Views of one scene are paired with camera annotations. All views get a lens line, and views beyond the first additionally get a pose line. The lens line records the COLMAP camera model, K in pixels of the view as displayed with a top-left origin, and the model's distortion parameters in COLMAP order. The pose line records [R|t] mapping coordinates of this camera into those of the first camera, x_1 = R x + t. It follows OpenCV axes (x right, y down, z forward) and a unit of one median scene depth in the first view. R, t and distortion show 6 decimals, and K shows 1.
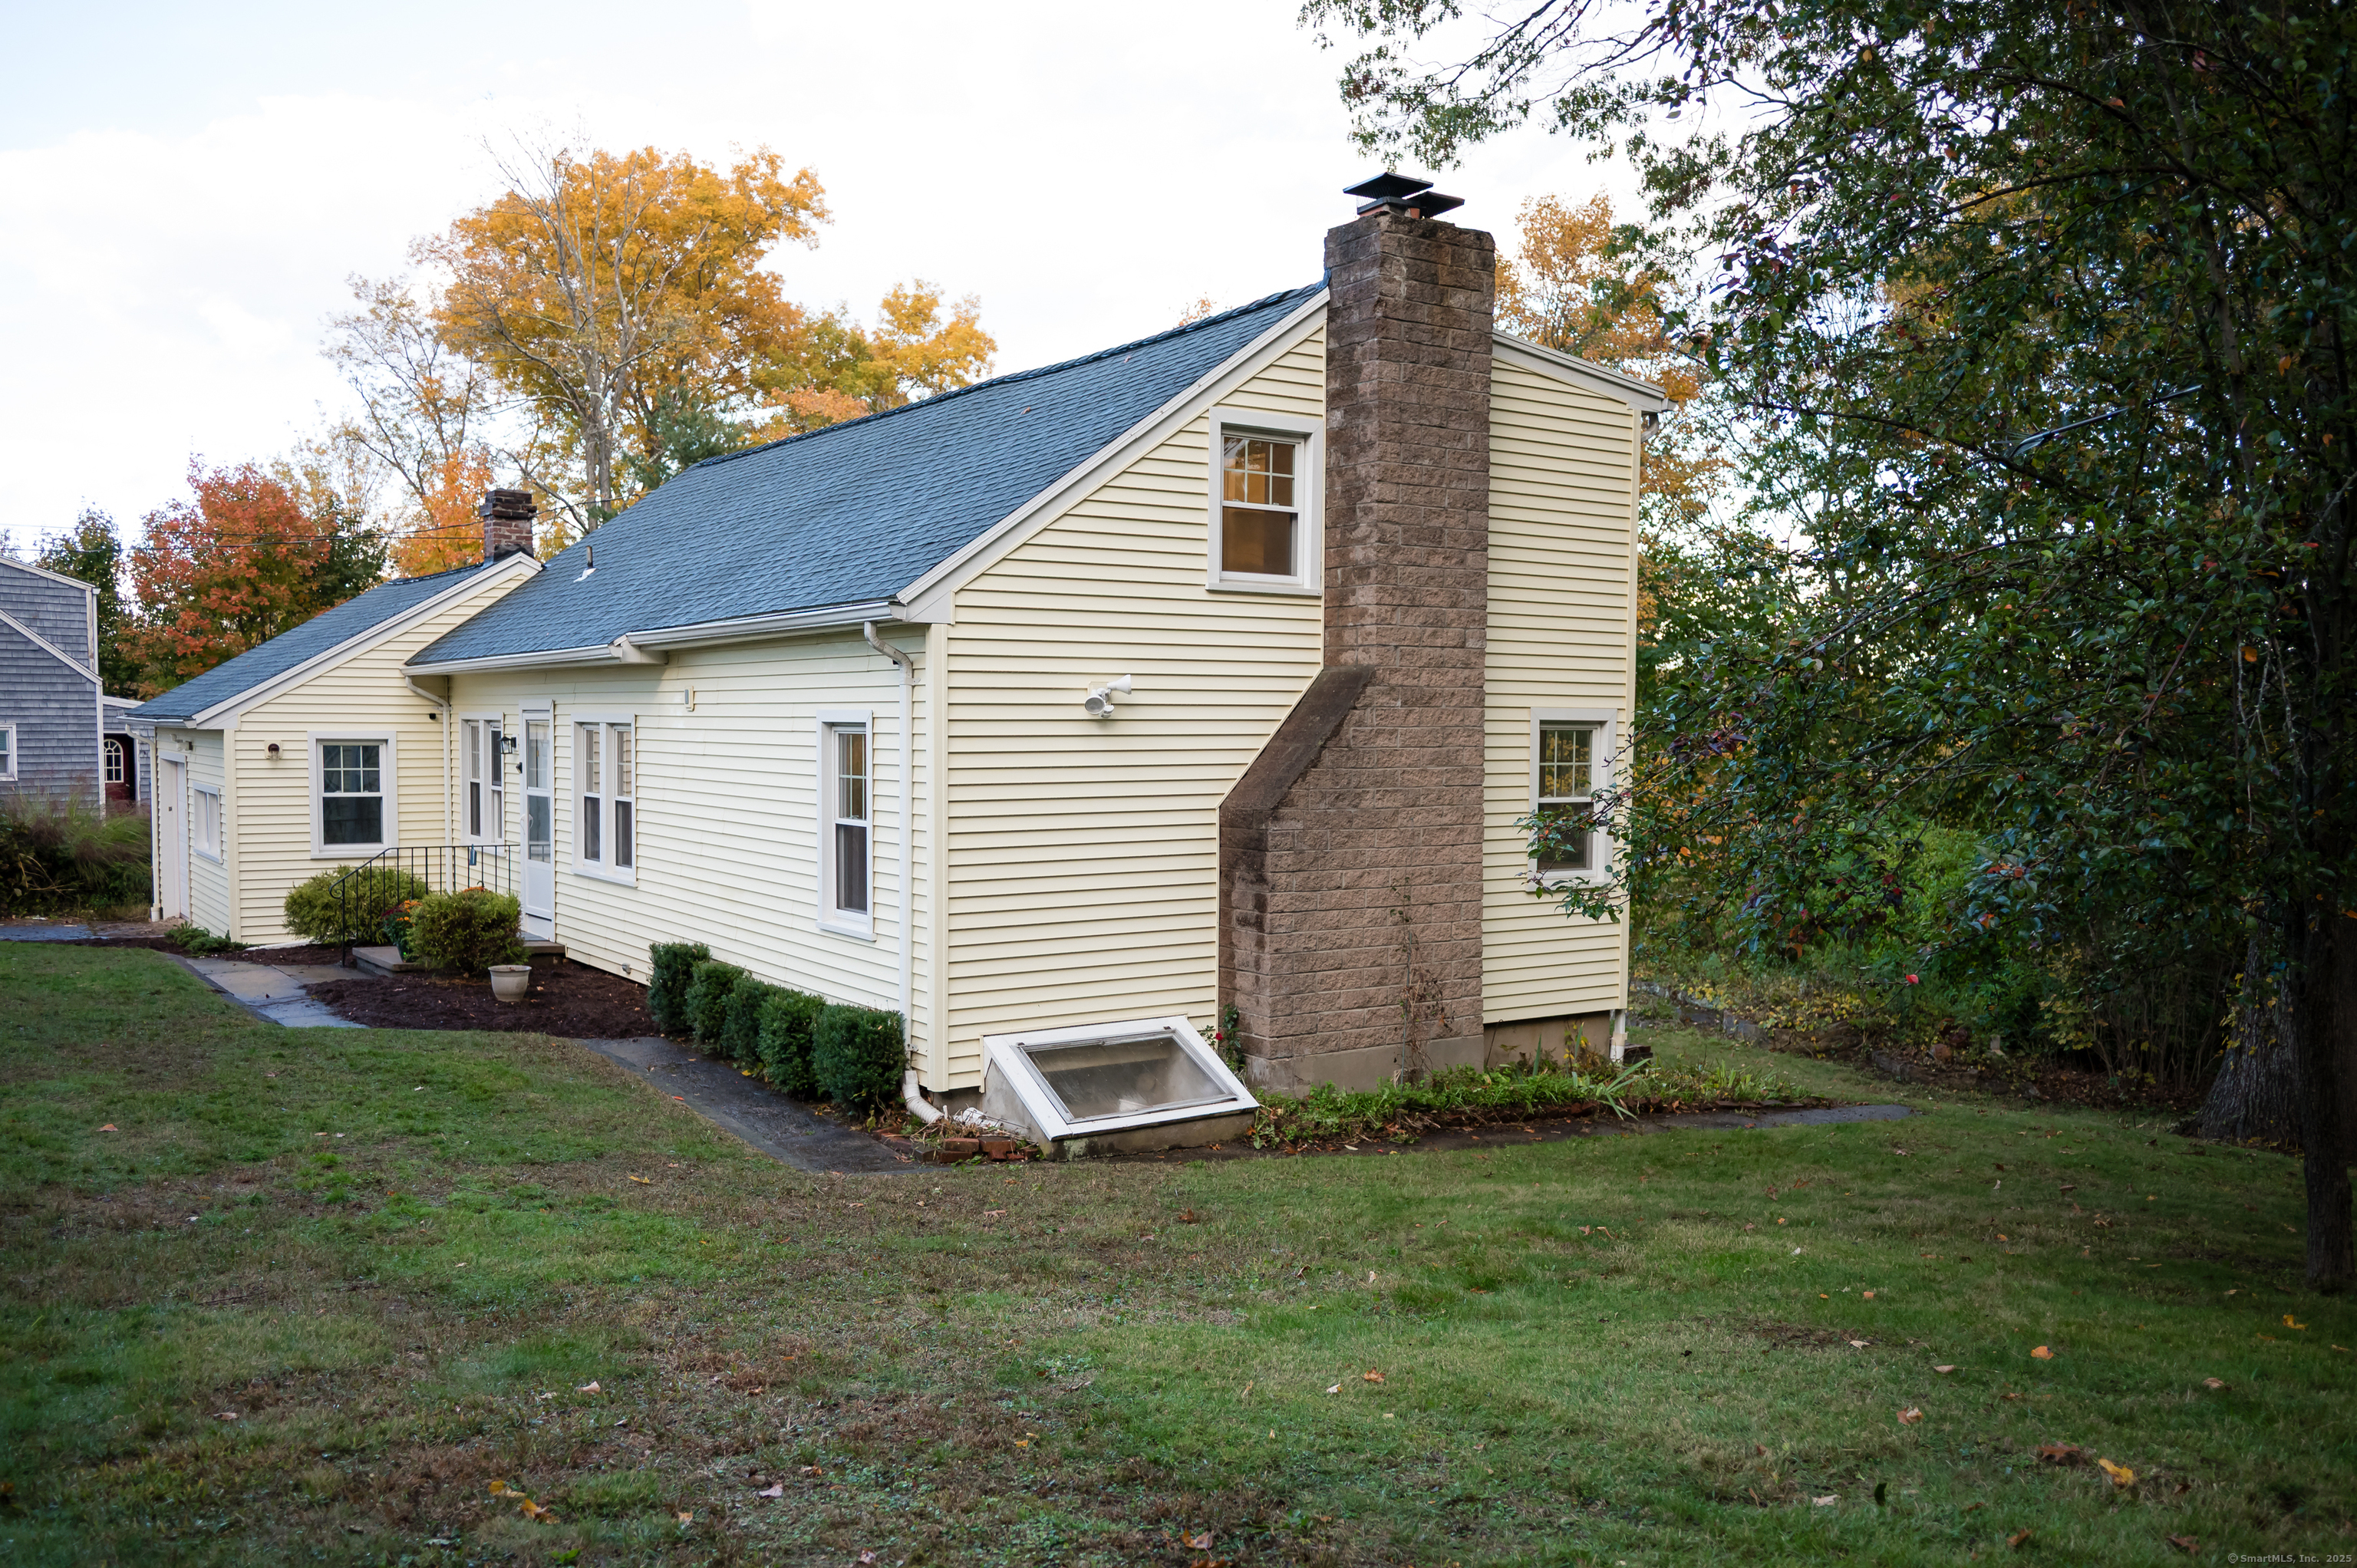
lens RADIAL K [[1814.3, 0, 1233.7], [0, 1814.3, 819.1], [0, 0, 1]] dist [0.005090, -0.005105]
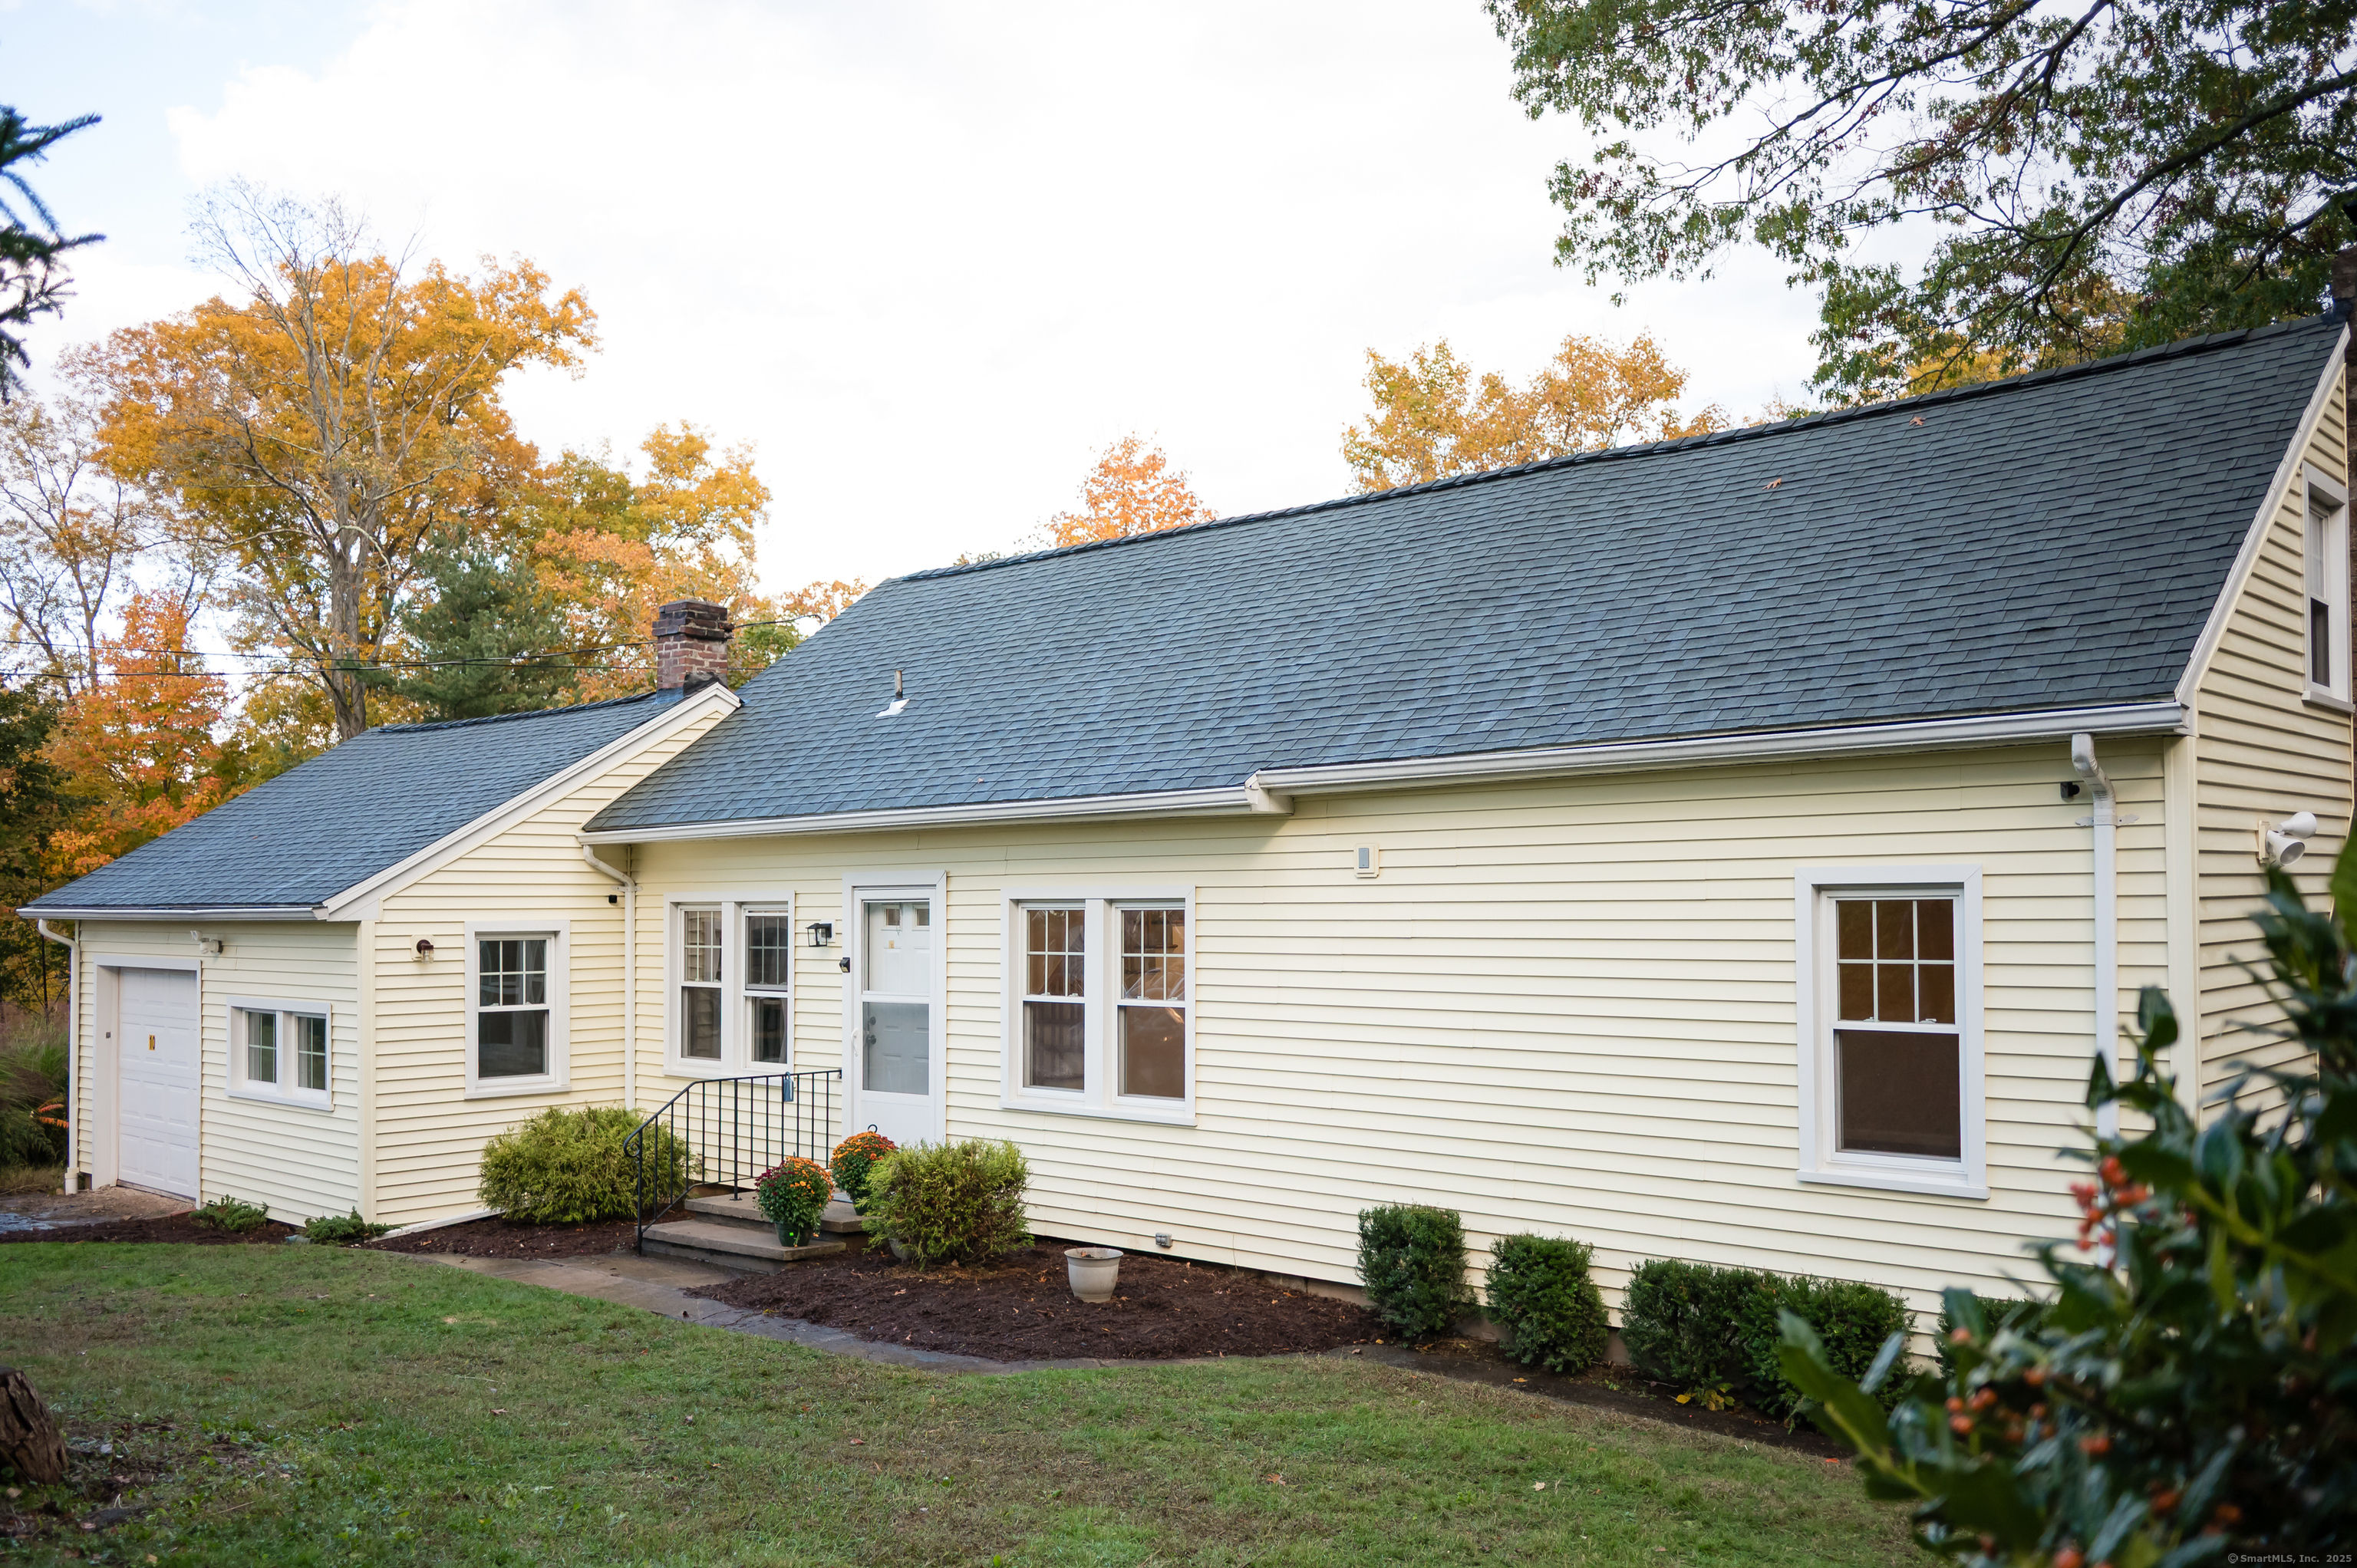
lens RADIAL K [[1823.6, 0, 1182.5], [0, 1823.6, 866.3], [0, 0, 1]] dist [0.003444, -0.005614]
pose [[0.975691, -0.010926, 0.218878, -0.376847], [0.027238, 0.997058, -0.071649, -0.010222], [-0.217451, 0.075870, 0.973118, 0.222669]]
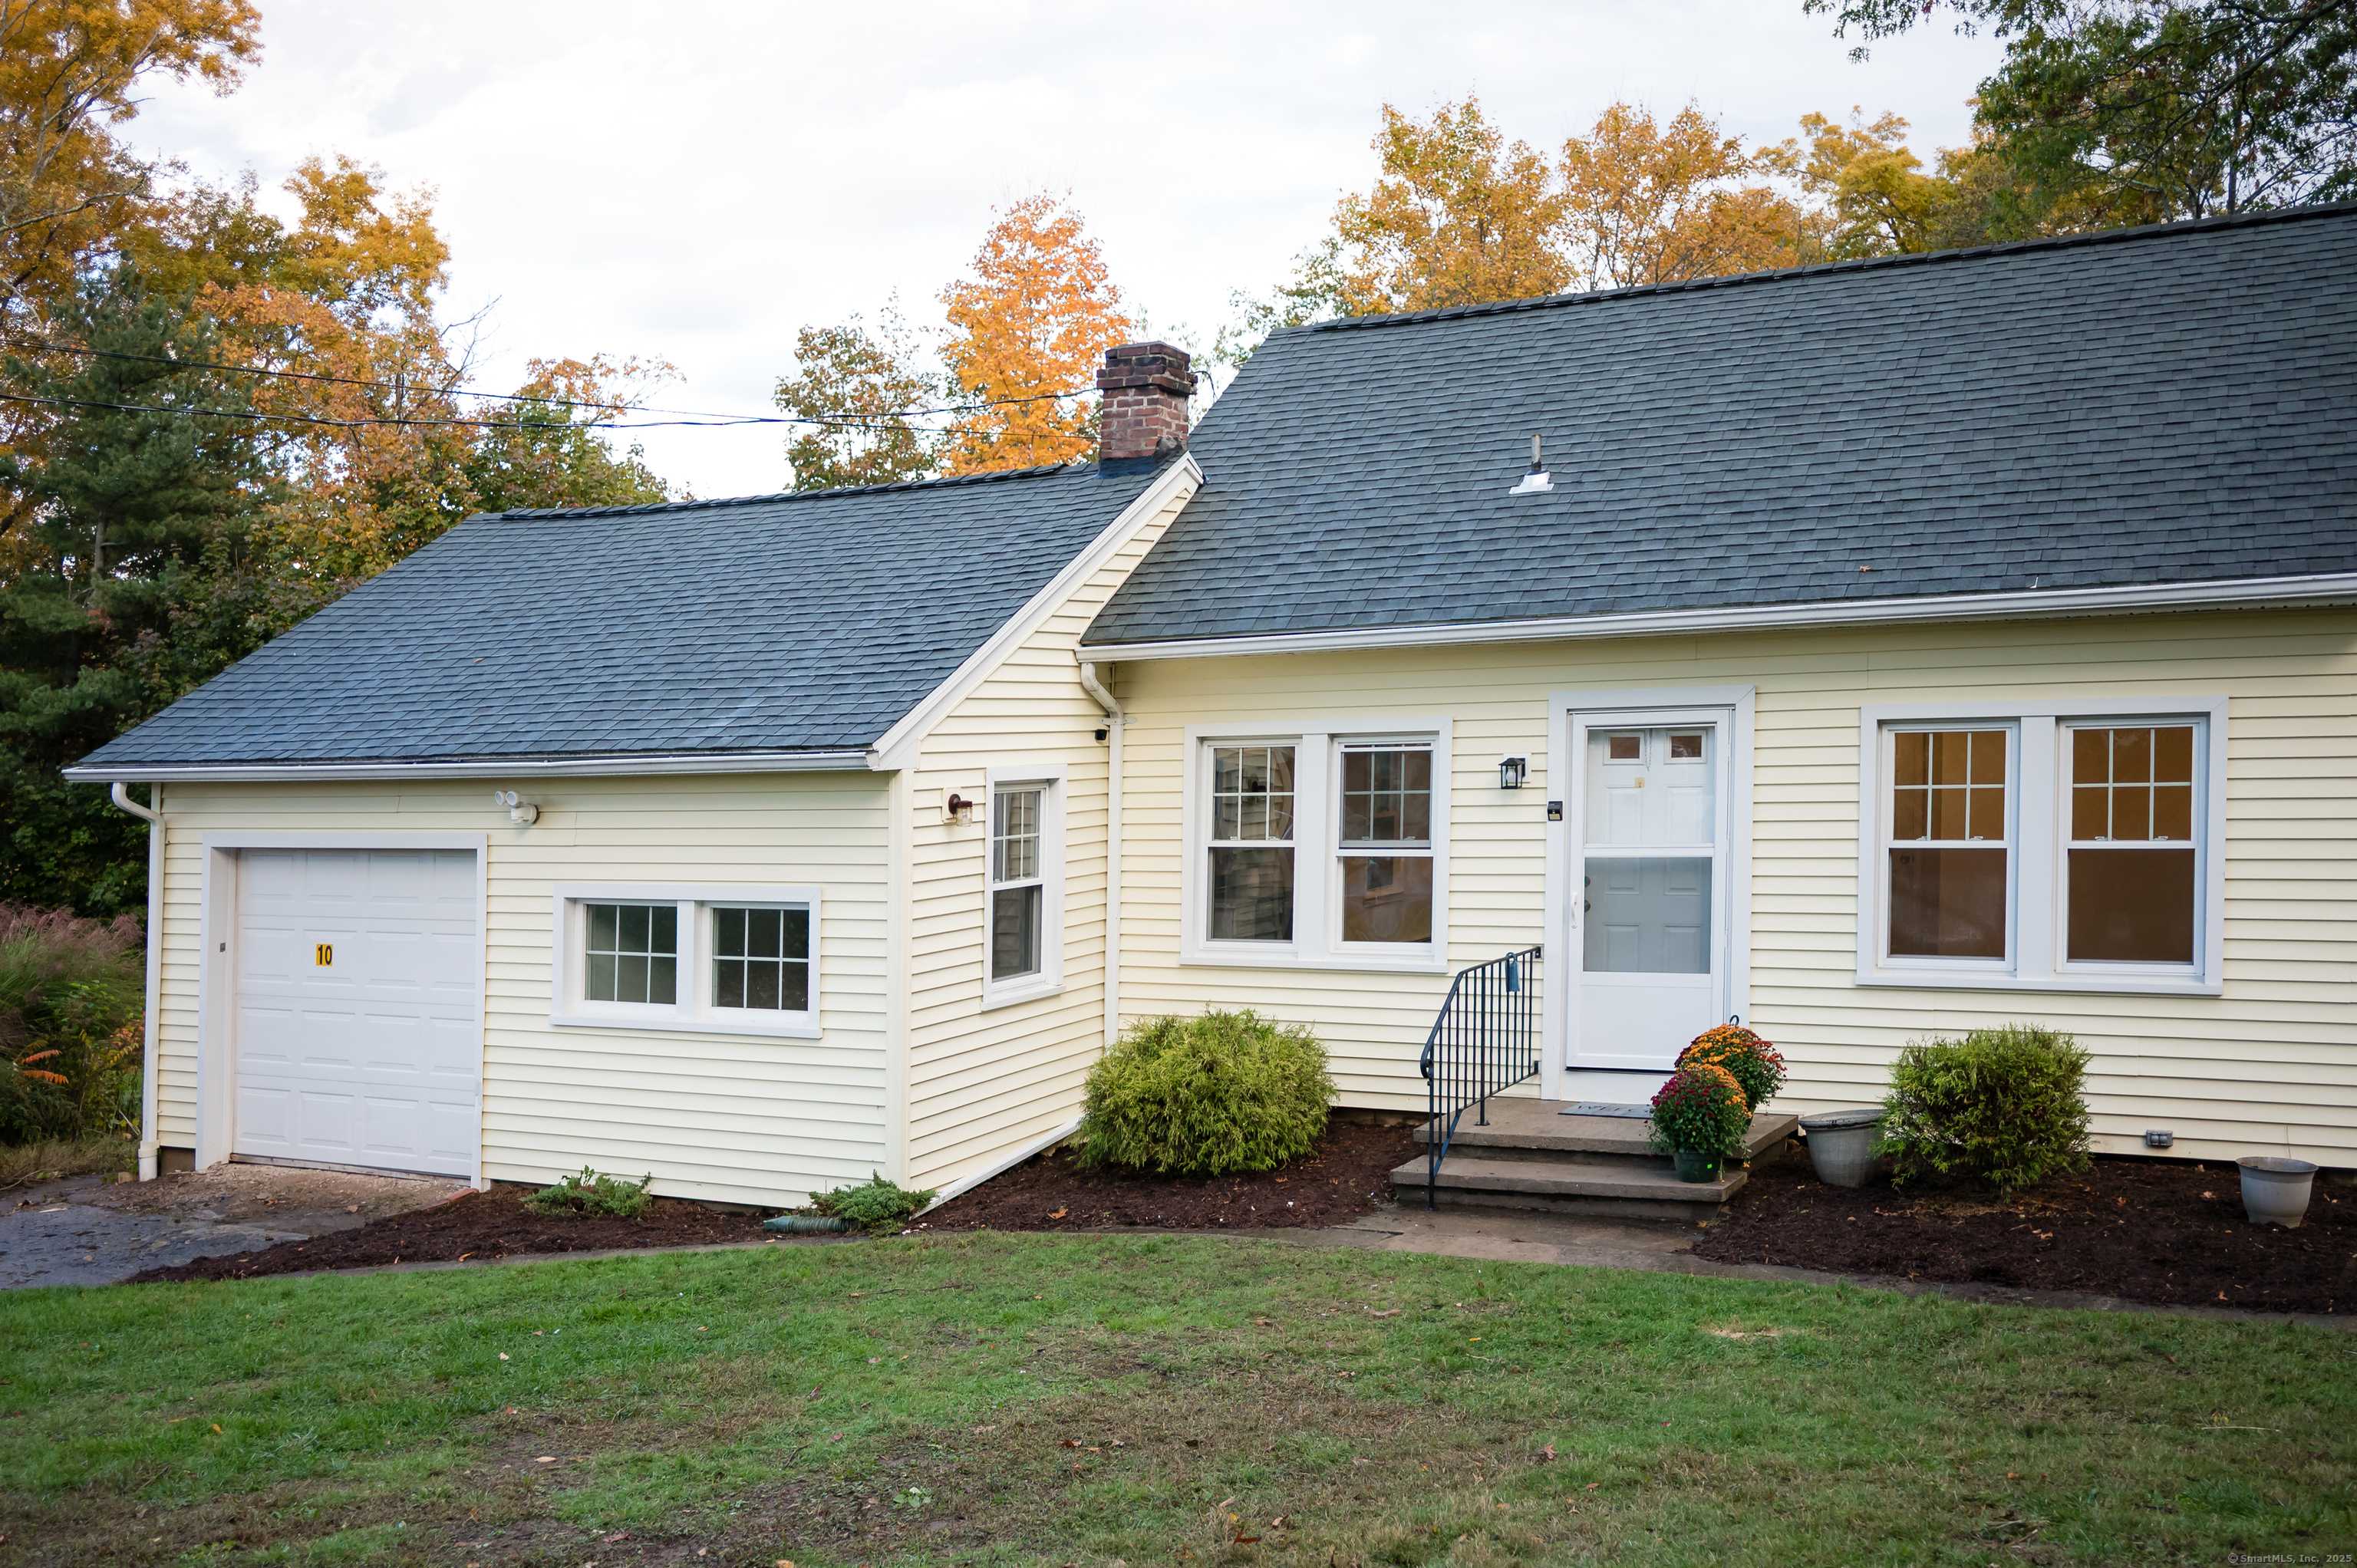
lens RADIAL K [[1951.1, 0, 1180.0], [0, 1951.1, 712.9], [0, 0, 1]] dist [0.009624, -0.012393]
pose [[0.885365, -0.028987, 0.463992, -0.698291], [0.060017, 0.996829, -0.052246, -0.030368], [-0.461006, 0.074104, 0.884298, 0.456354]]
